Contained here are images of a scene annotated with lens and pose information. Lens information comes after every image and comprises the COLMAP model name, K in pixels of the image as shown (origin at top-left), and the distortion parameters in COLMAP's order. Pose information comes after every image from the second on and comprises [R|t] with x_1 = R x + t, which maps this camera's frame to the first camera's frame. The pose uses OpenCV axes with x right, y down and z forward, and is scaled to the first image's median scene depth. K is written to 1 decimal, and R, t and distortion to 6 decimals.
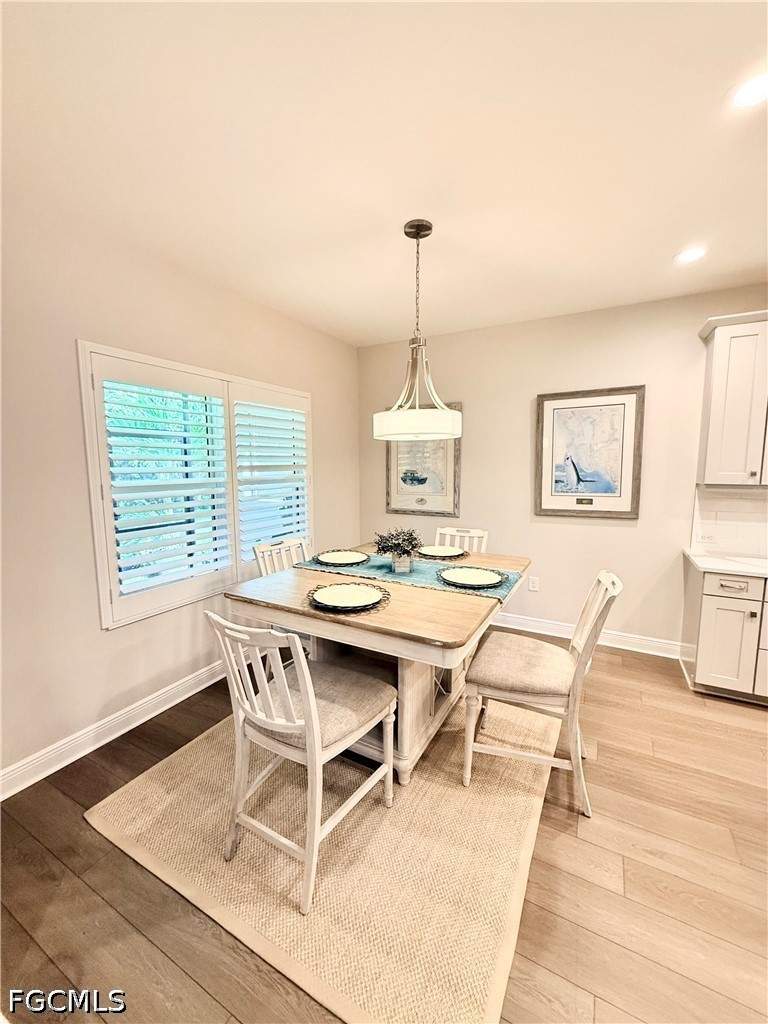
lens RADIAL K [[409.3, 0, 384.9], [0, 409.3, 509.6], [0, 0, 1]] dist [-0.001999, 0.000547]
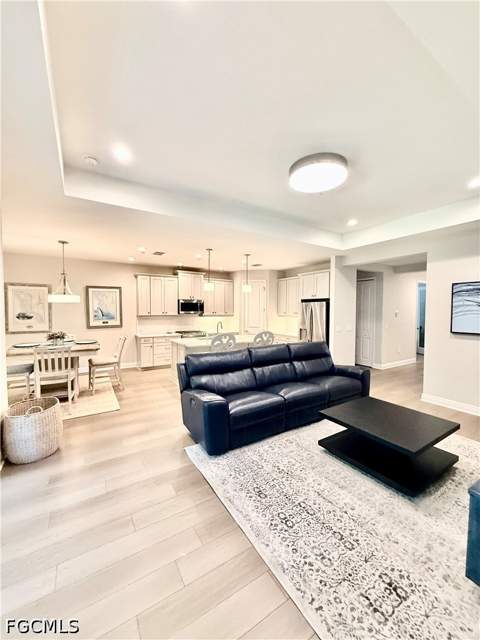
lens RADIAL K [[255.8, 0, 240.6], [0, 255.8, 318.5], [0, 0, 1]] dist [-0.001999, 0.000547]
pose [[0.494164, -0.026259, 0.868972, -0.696166], [0.093612, 0.995339, -0.023157, 0.093028], [-0.864314, 0.092790, 0.494319, -0.843245]]
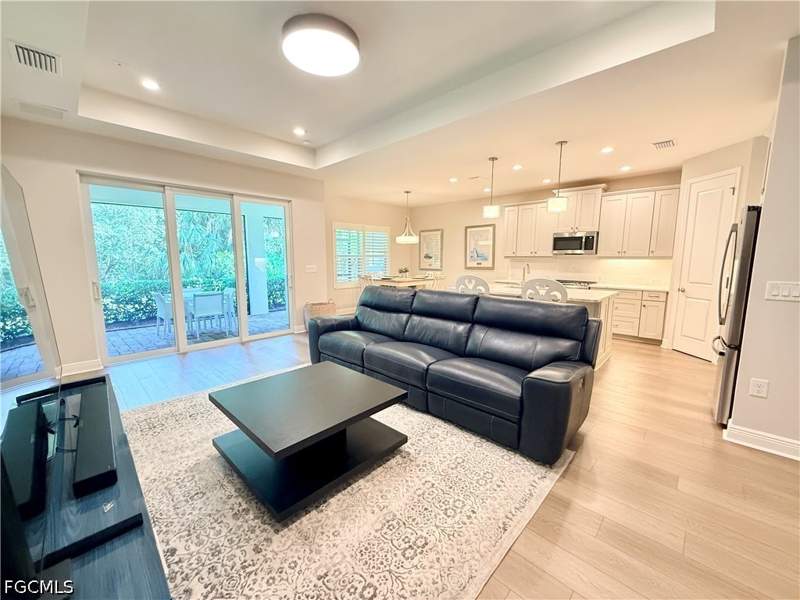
lens RADIAL K [[319.8, 0, 397.9], [0, 319.8, 299.8], [0, 0, 1]] dist [-0.001999, 0.000547]
pose [[0.963389, 0.040325, -0.265056, 0.580034], [-0.035772, 0.999118, 0.021984, 0.216522], [0.265709, -0.011698, 0.963982, -1.400514]]
